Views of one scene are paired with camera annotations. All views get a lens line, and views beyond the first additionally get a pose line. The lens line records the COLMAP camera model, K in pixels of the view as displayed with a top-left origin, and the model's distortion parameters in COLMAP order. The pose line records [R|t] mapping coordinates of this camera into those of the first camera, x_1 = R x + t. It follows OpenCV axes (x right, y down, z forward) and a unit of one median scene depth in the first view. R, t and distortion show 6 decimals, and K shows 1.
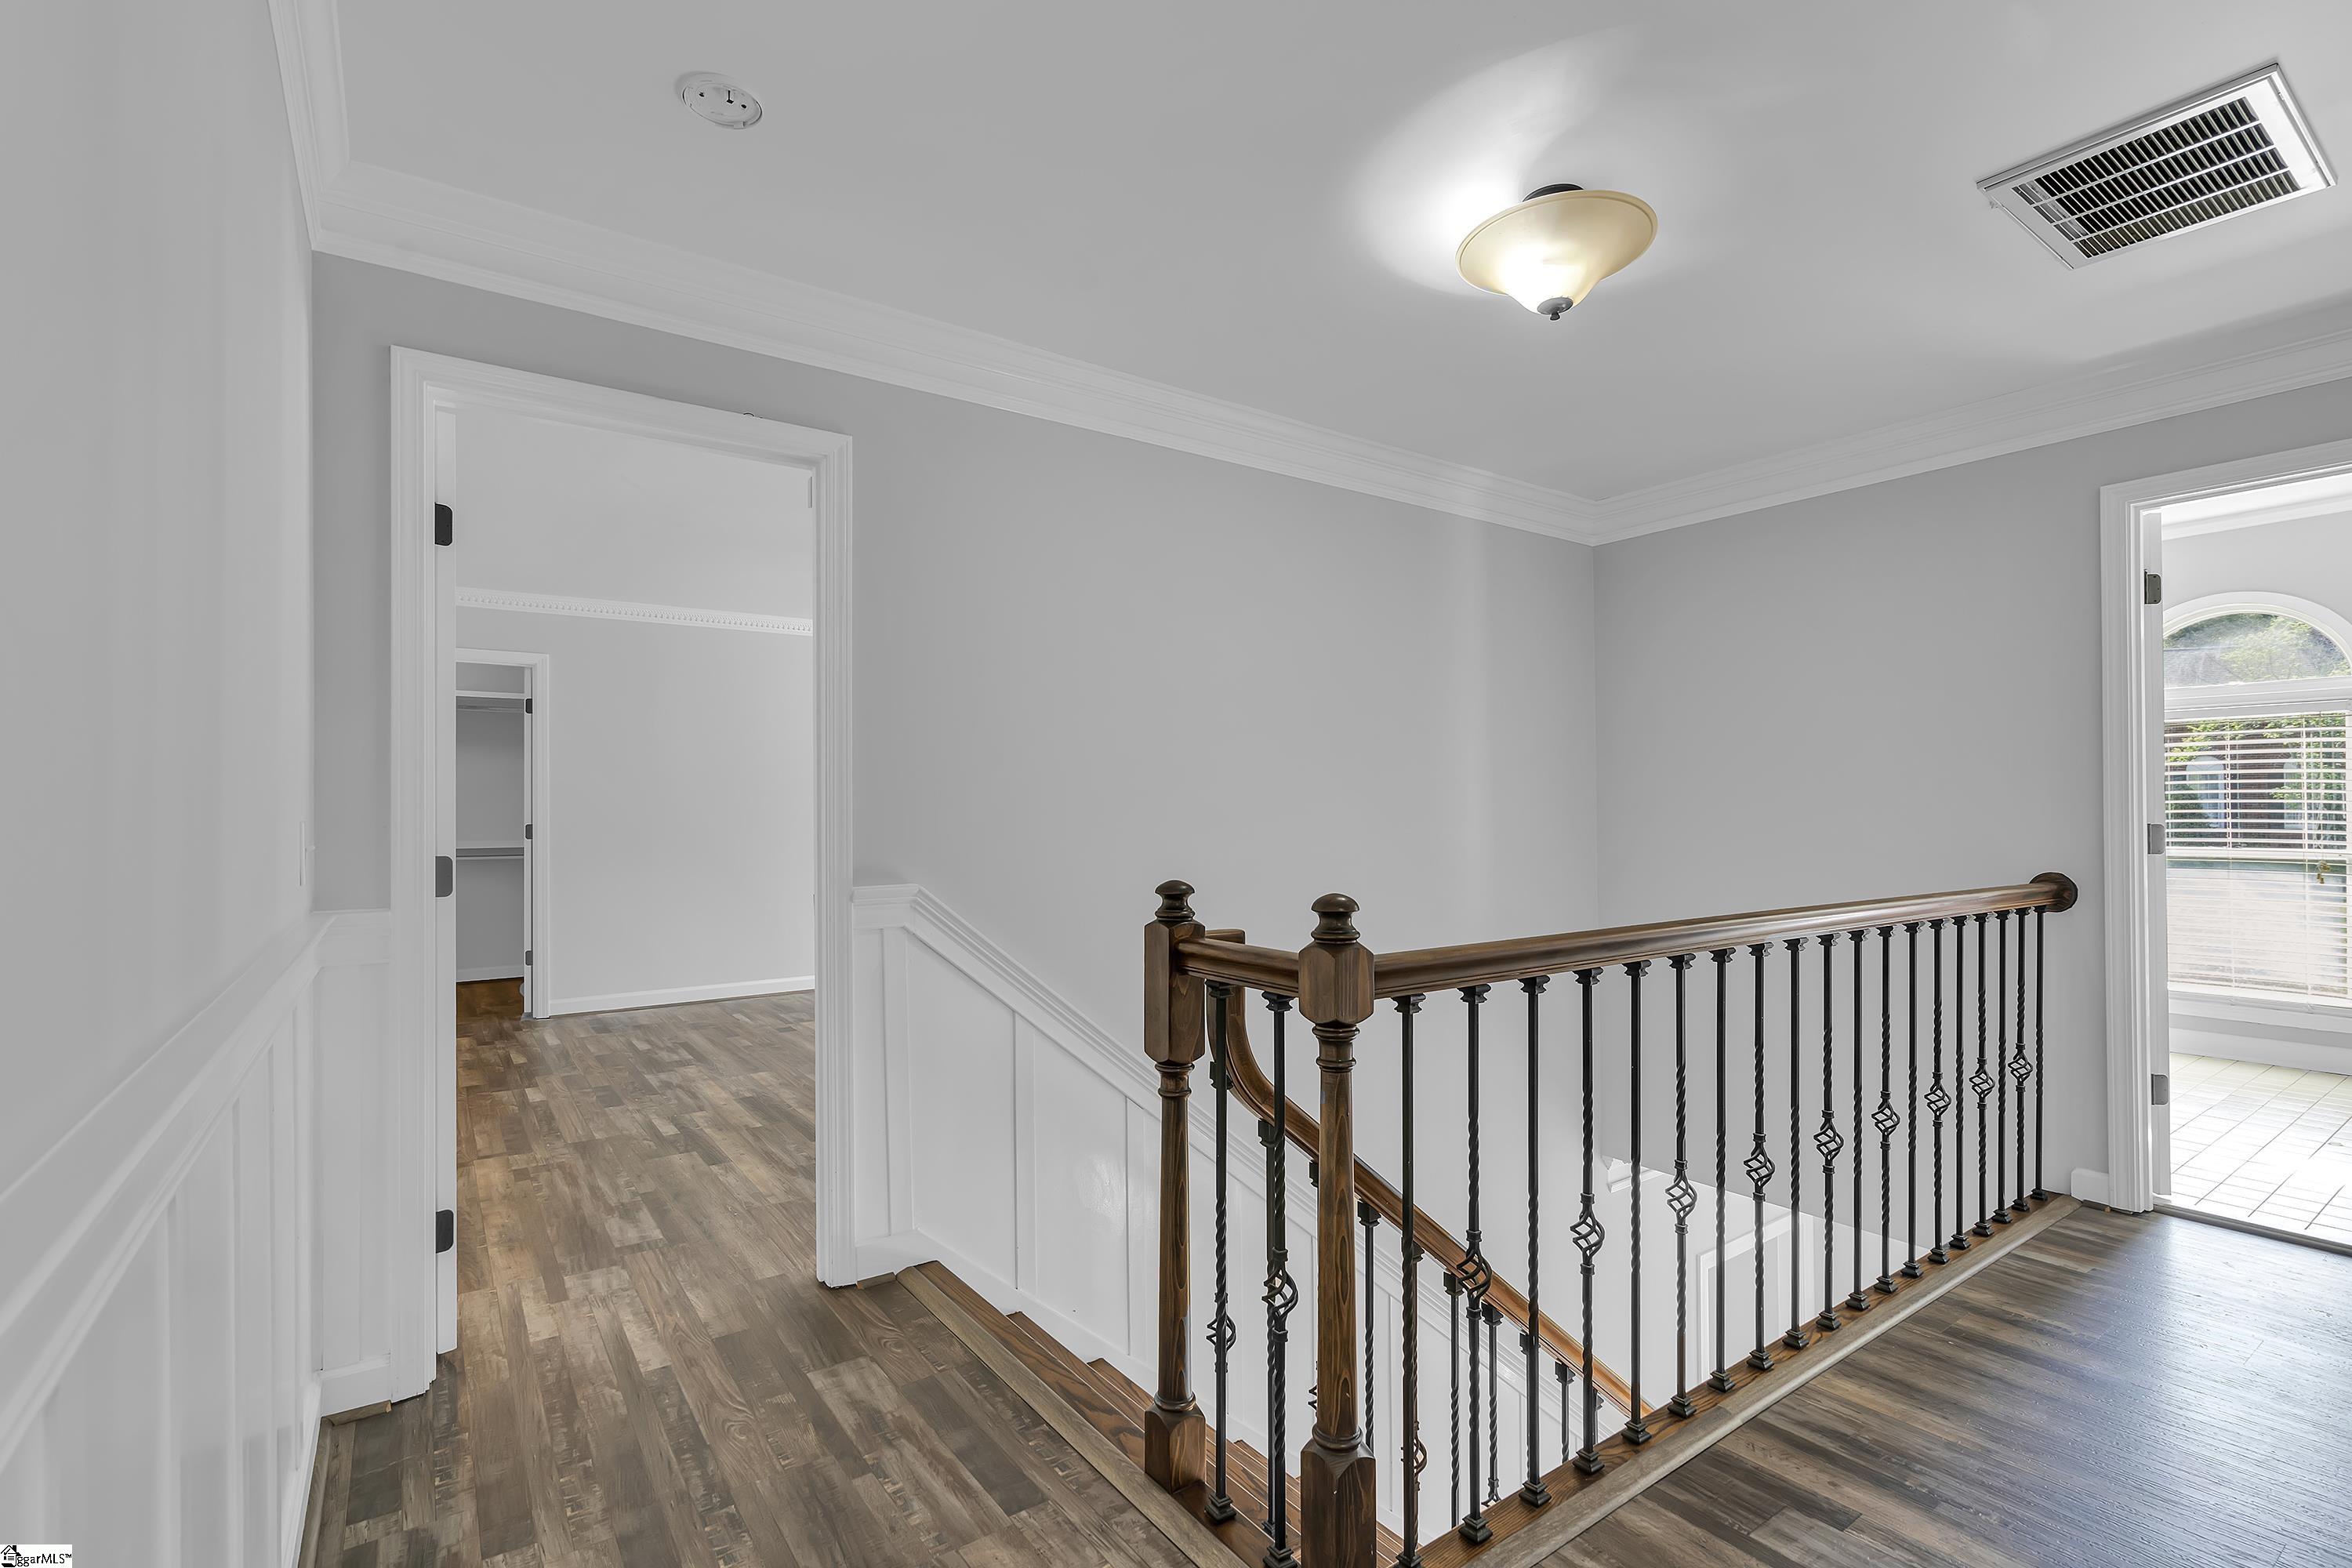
lens RADIAL K [[1057.7, 0, 1156.1], [0, 1057.7, 802.1], [0, 0, 1]] dist [-0.015821, -0.000446]
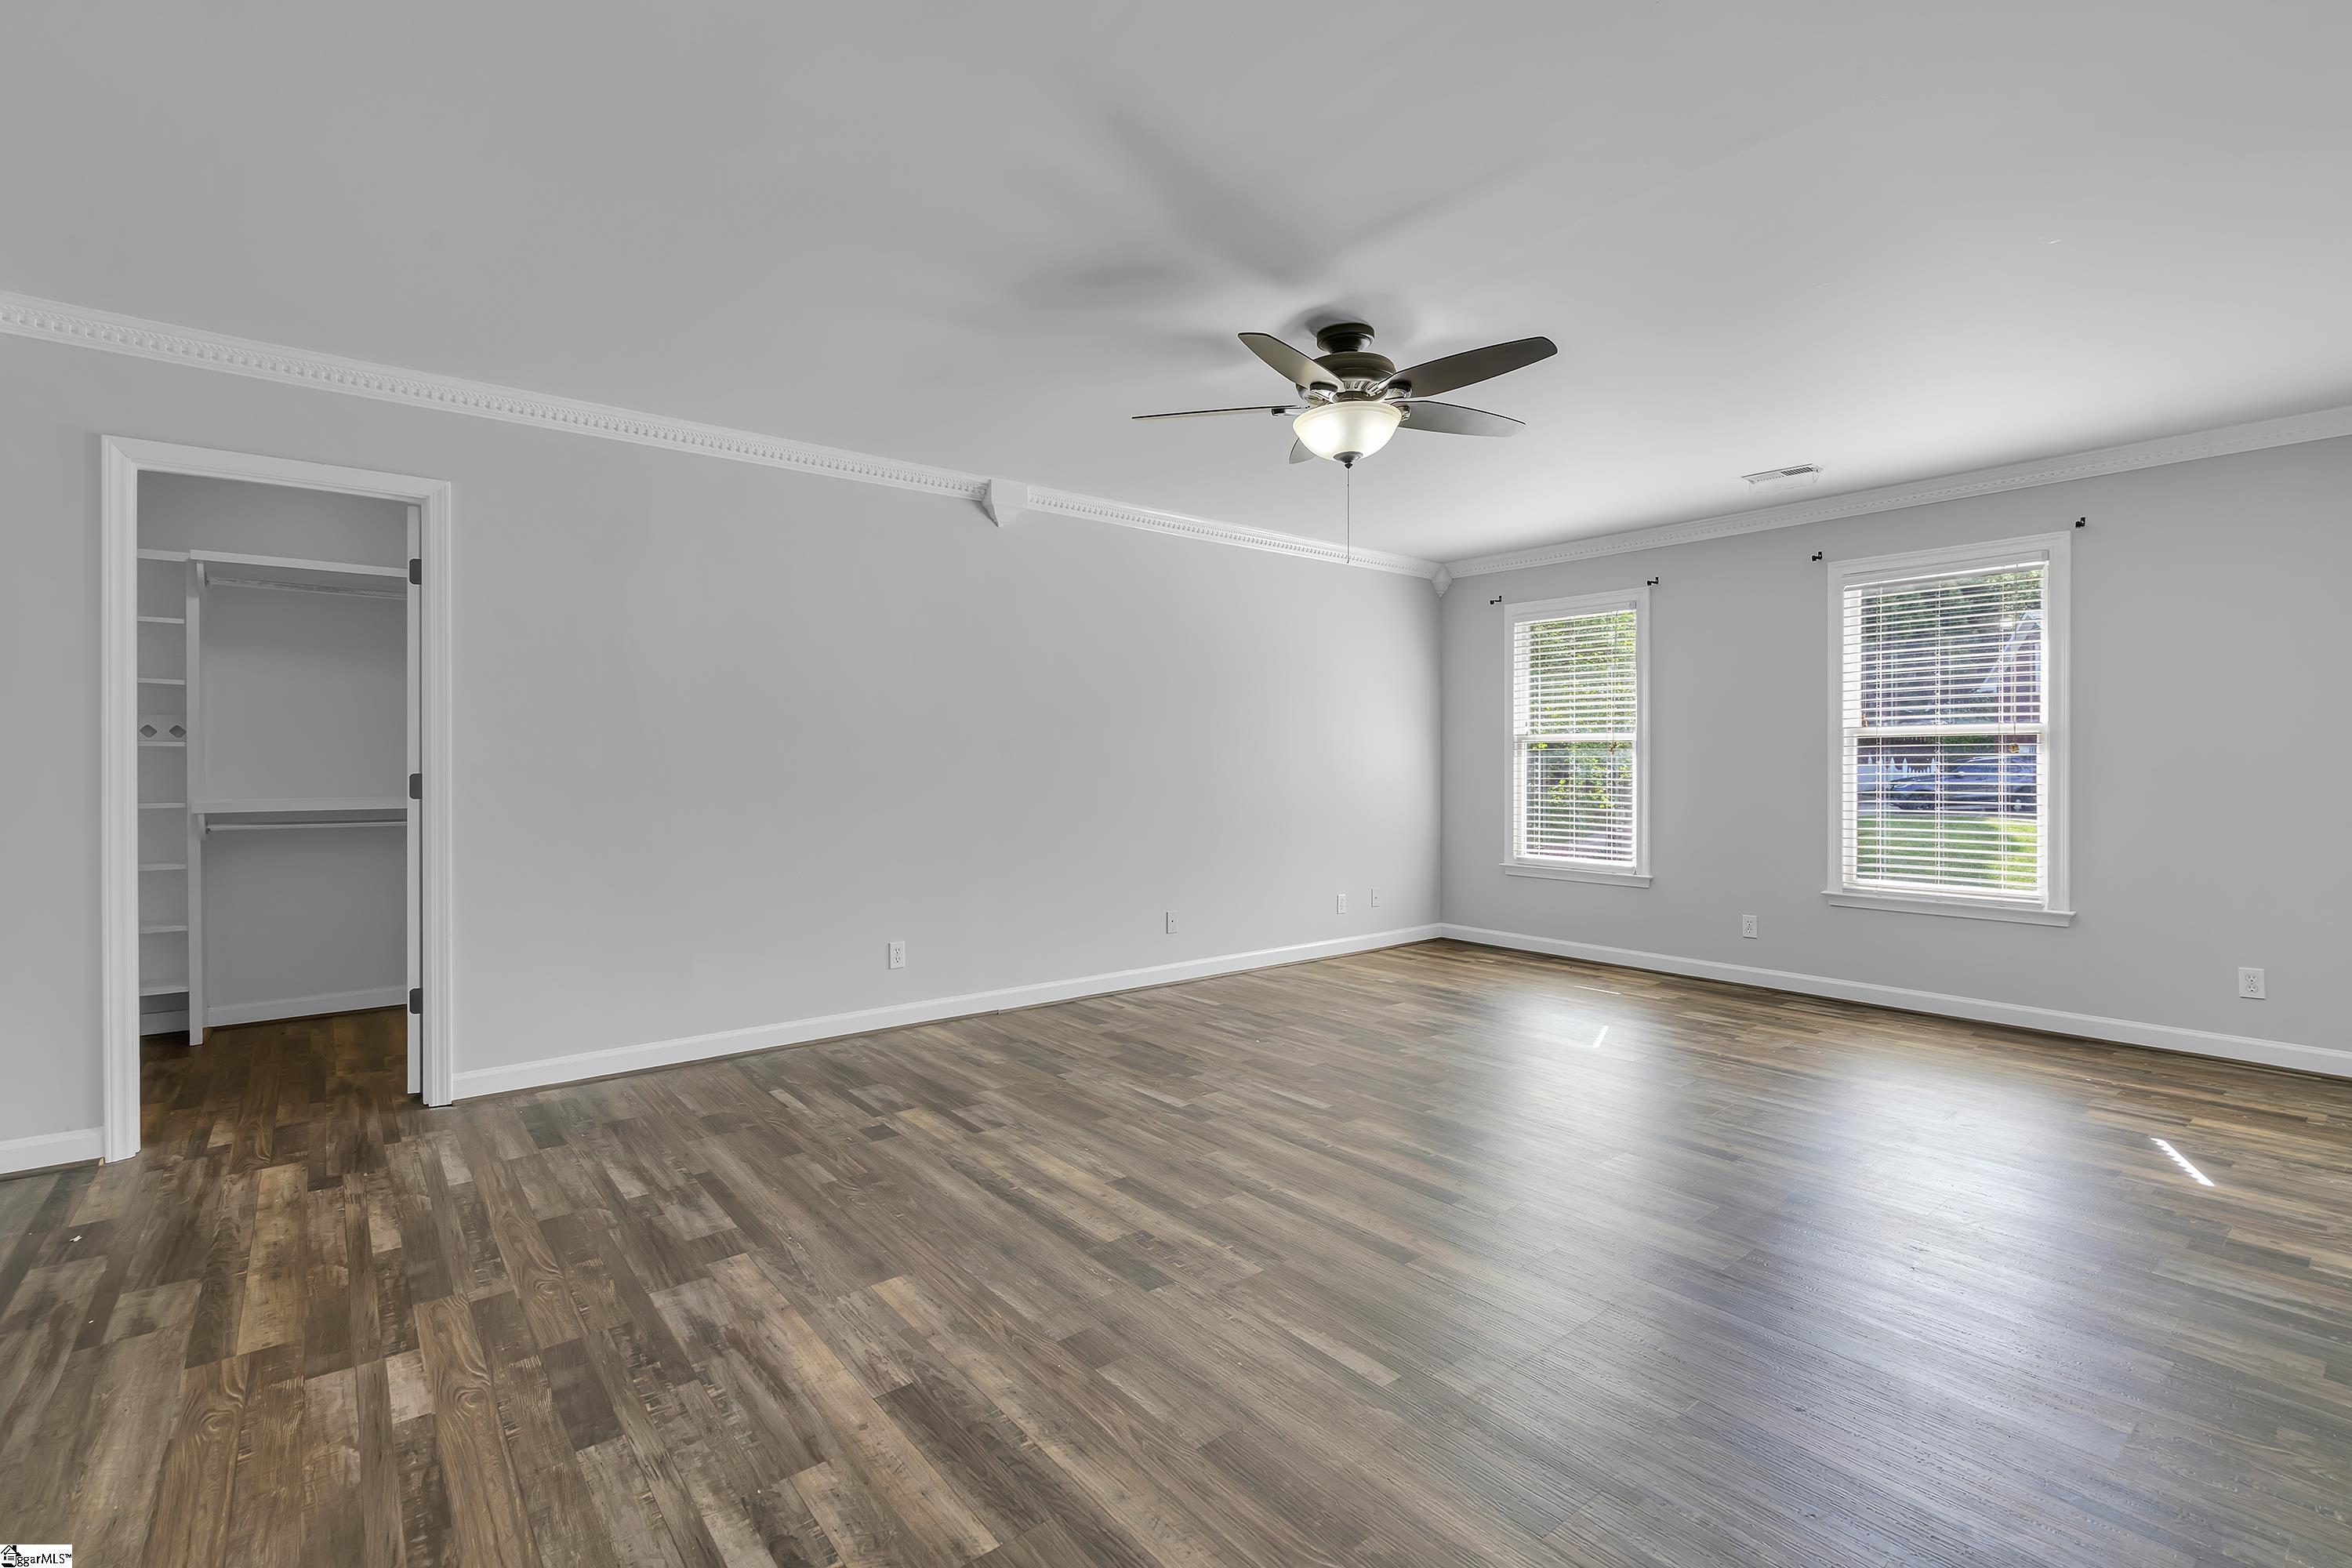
lens RADIAL K [[1057.7, 0, 1182.2], [0, 1057.7, 778.8], [0, 0, 1]] dist [-0.015821, -0.000446]
pose [[0.997169, 0.010871, 0.074408, -0.255971], [-0.012663, 0.999640, 0.023653, 0.007301], [-0.074124, -0.024529, 0.996947, 0.462472]]
